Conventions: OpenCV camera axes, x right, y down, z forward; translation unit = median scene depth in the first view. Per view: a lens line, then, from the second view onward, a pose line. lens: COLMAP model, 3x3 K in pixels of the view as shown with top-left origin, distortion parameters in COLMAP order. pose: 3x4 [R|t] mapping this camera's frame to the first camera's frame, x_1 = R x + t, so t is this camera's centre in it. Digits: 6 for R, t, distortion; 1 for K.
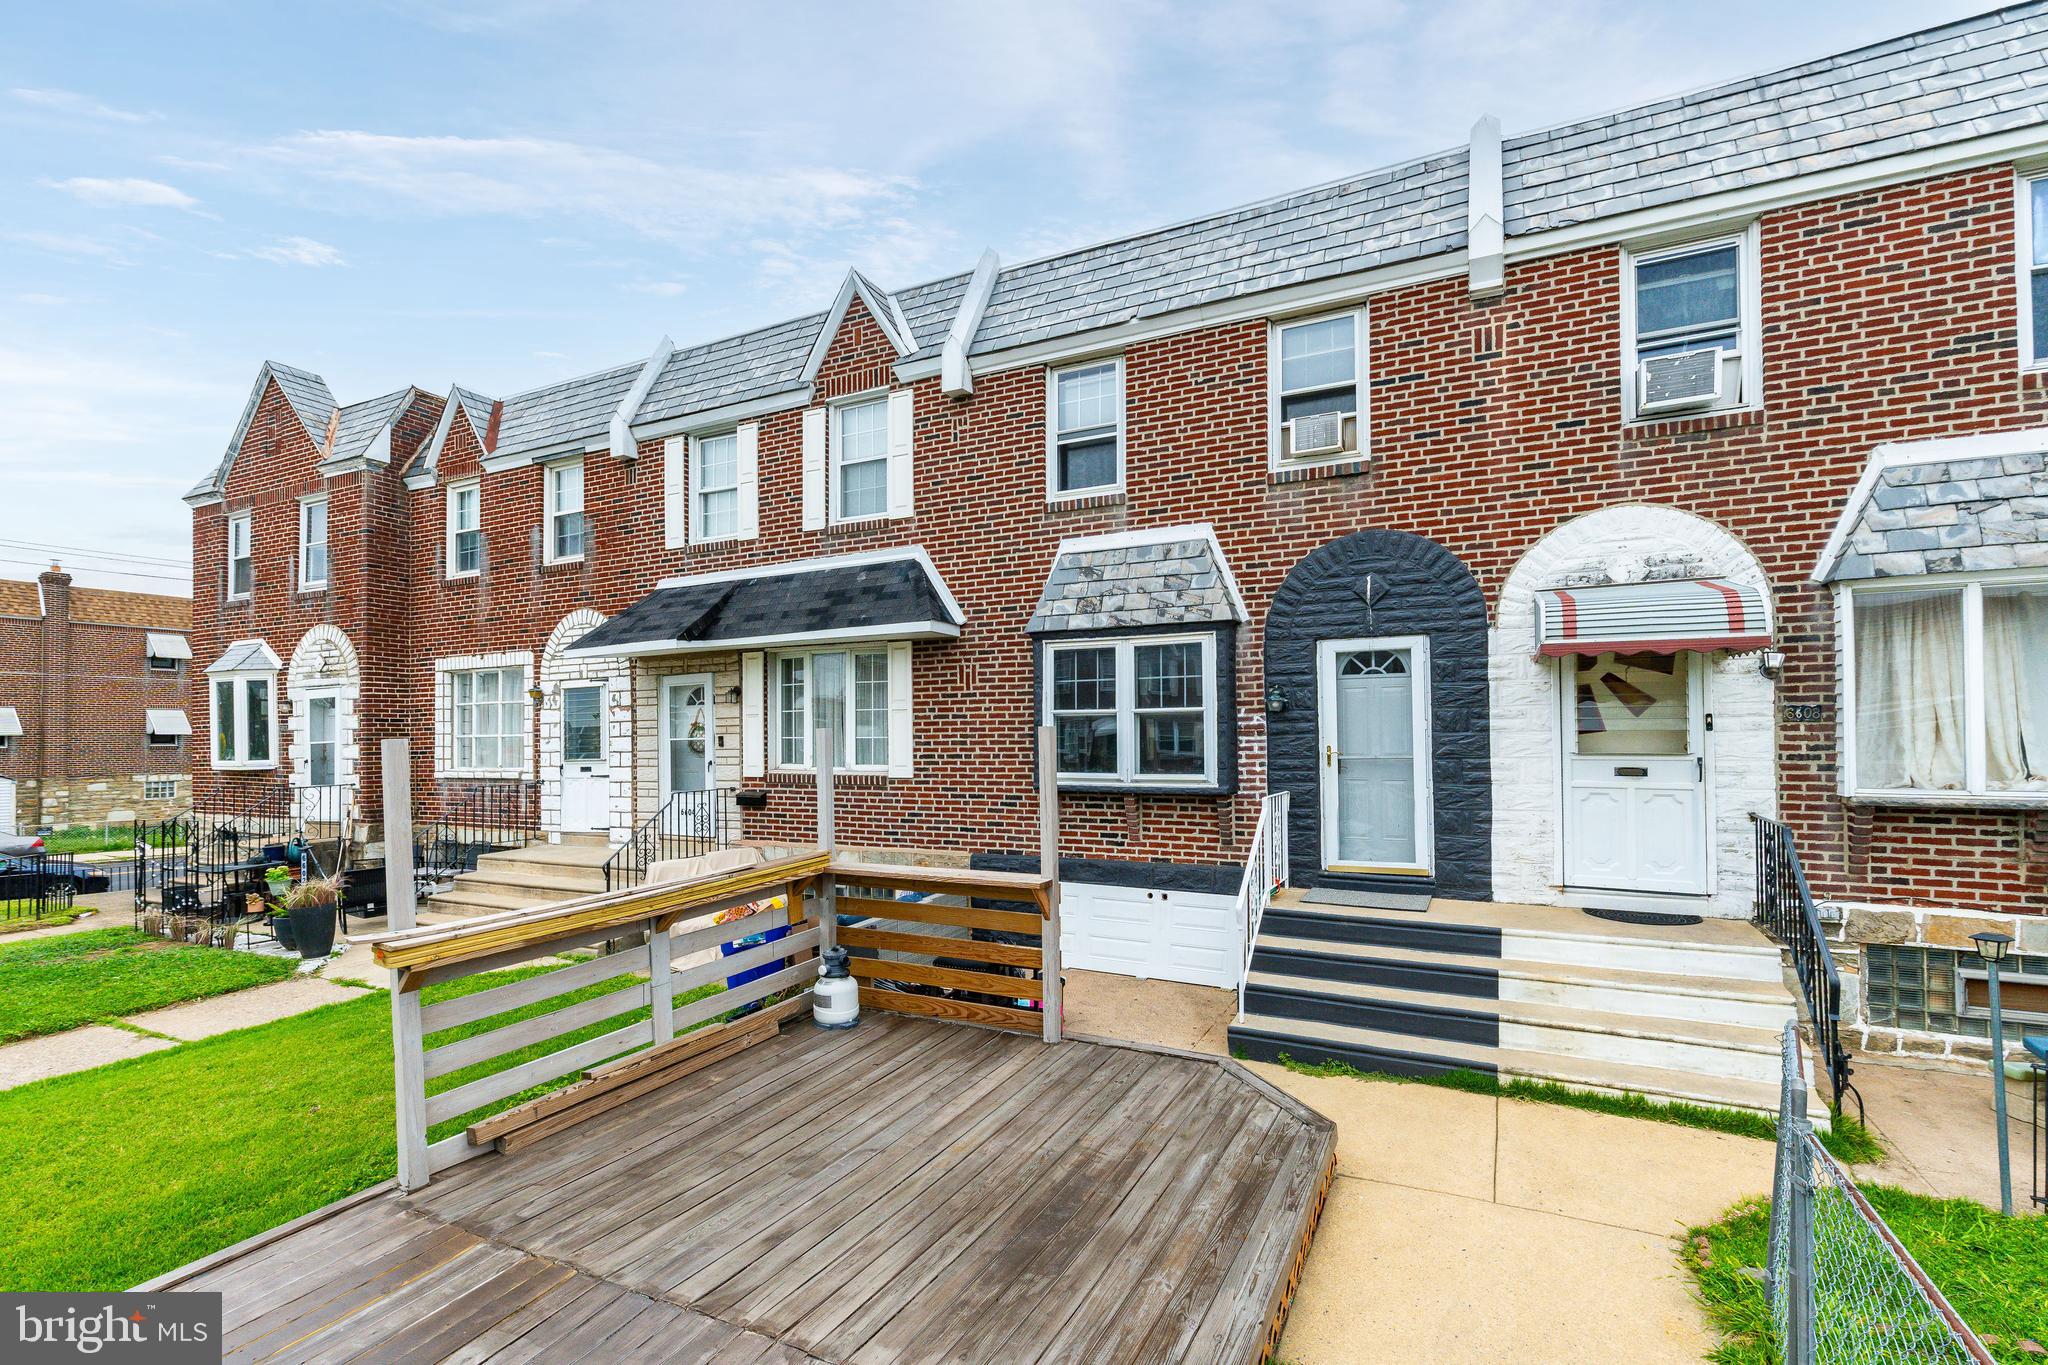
lens RADIAL K [[943.1, 0, 1031.0], [0, 943.1, 714.8], [0, 0, 1]] dist [0.007873, -0.002144]
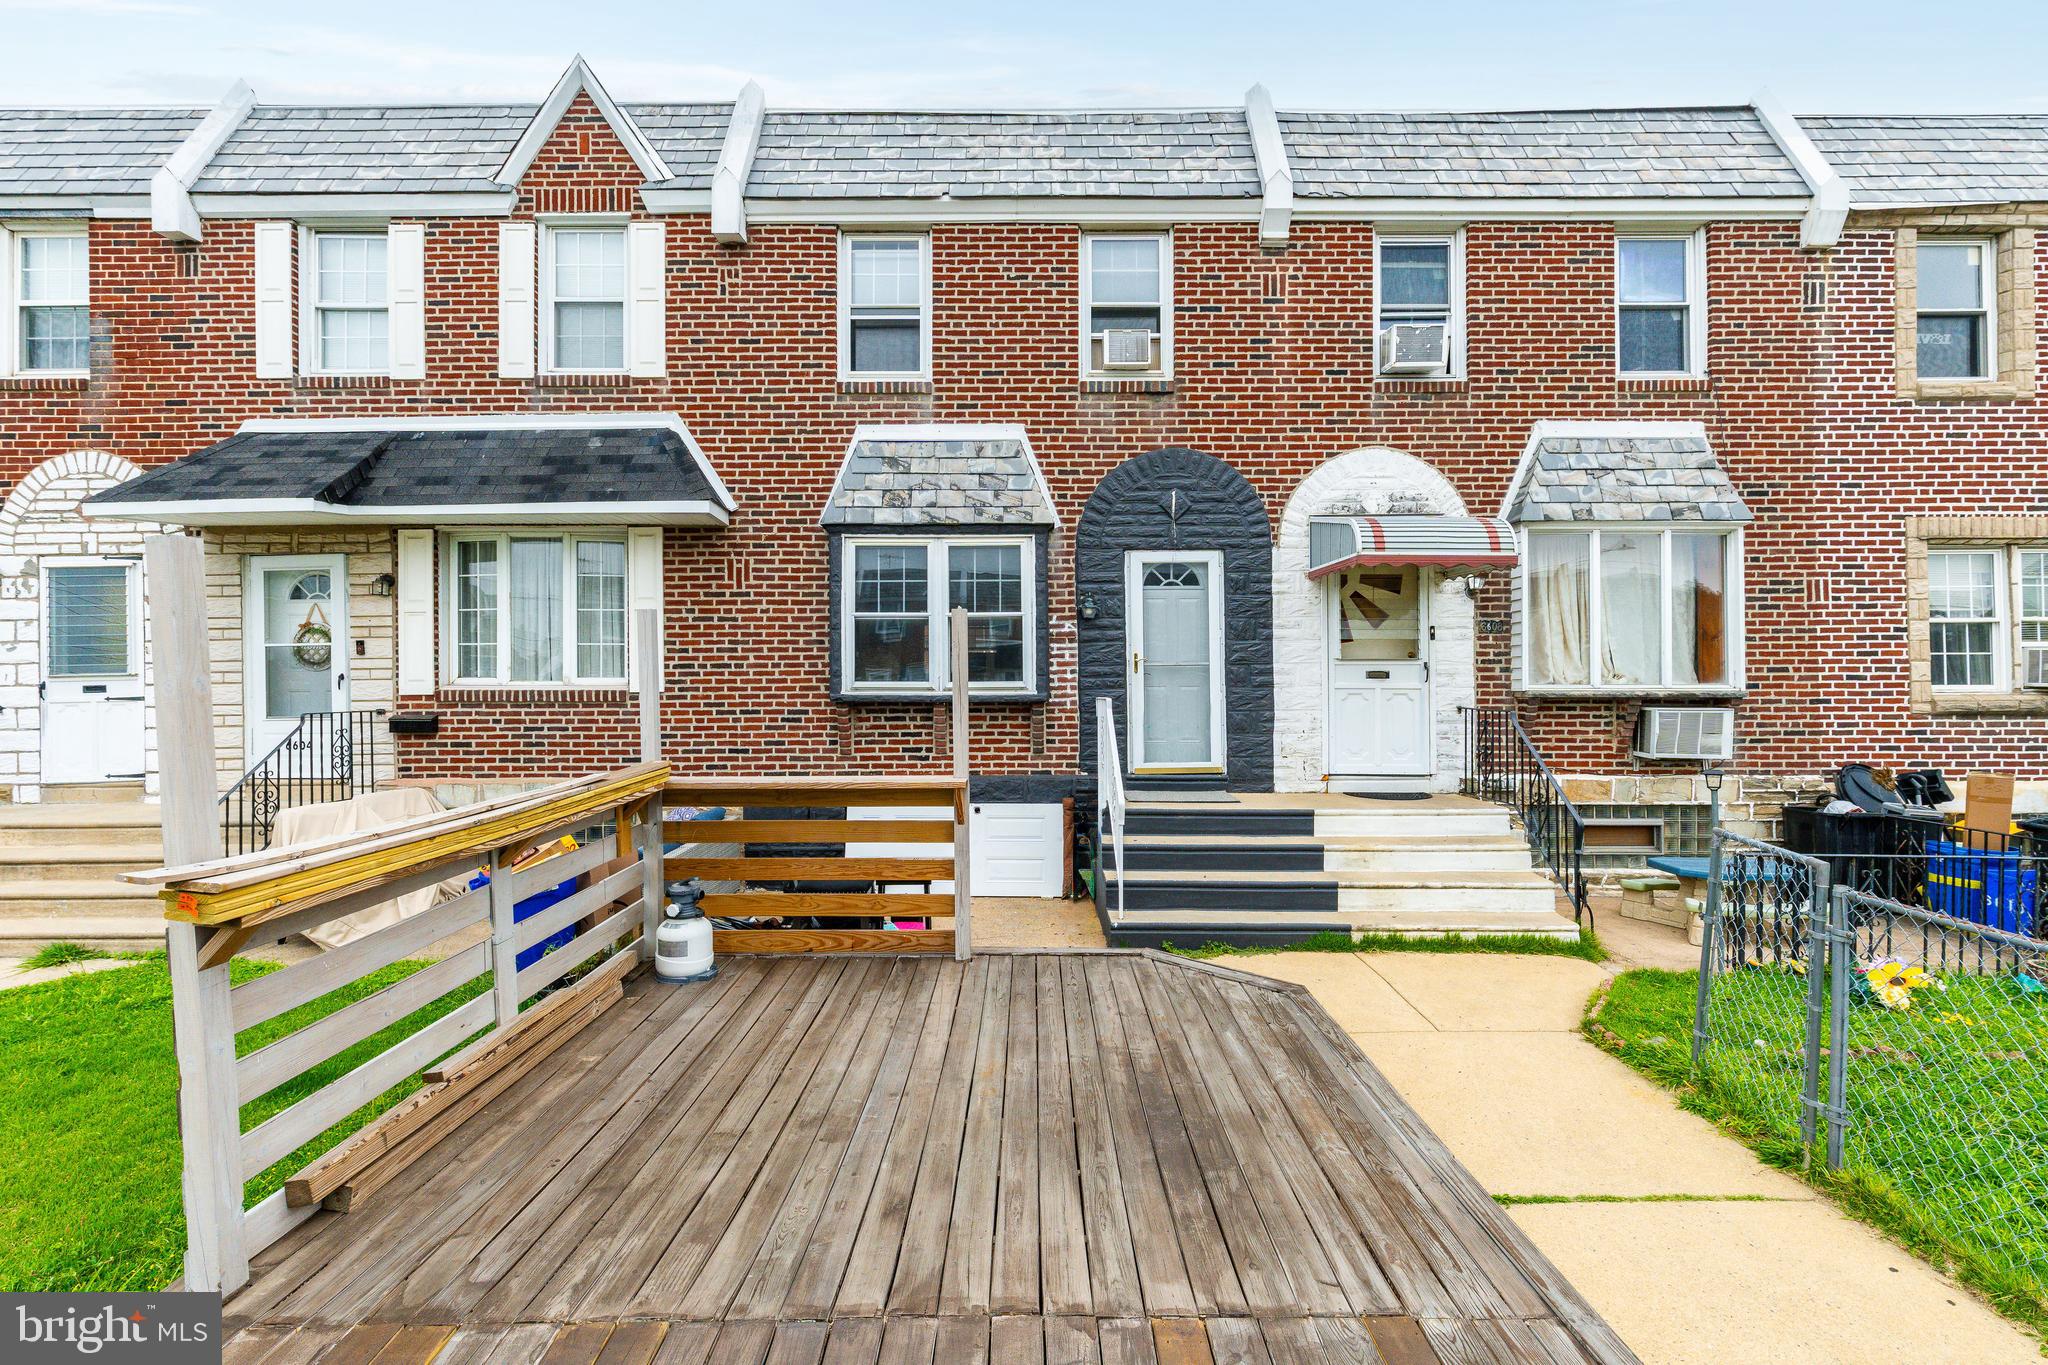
lens RADIAL K [[943.1, 0, 1027.0], [0, 943.1, 681.3], [0, 0, 1]] dist [0.007873, -0.002144]
pose [[0.891775, 0.005354, 0.452448, -0.270082], [-0.009492, 0.999931, 0.006875, 0.060650], [-0.452380, -0.010425, 0.891764, 0.139878]]
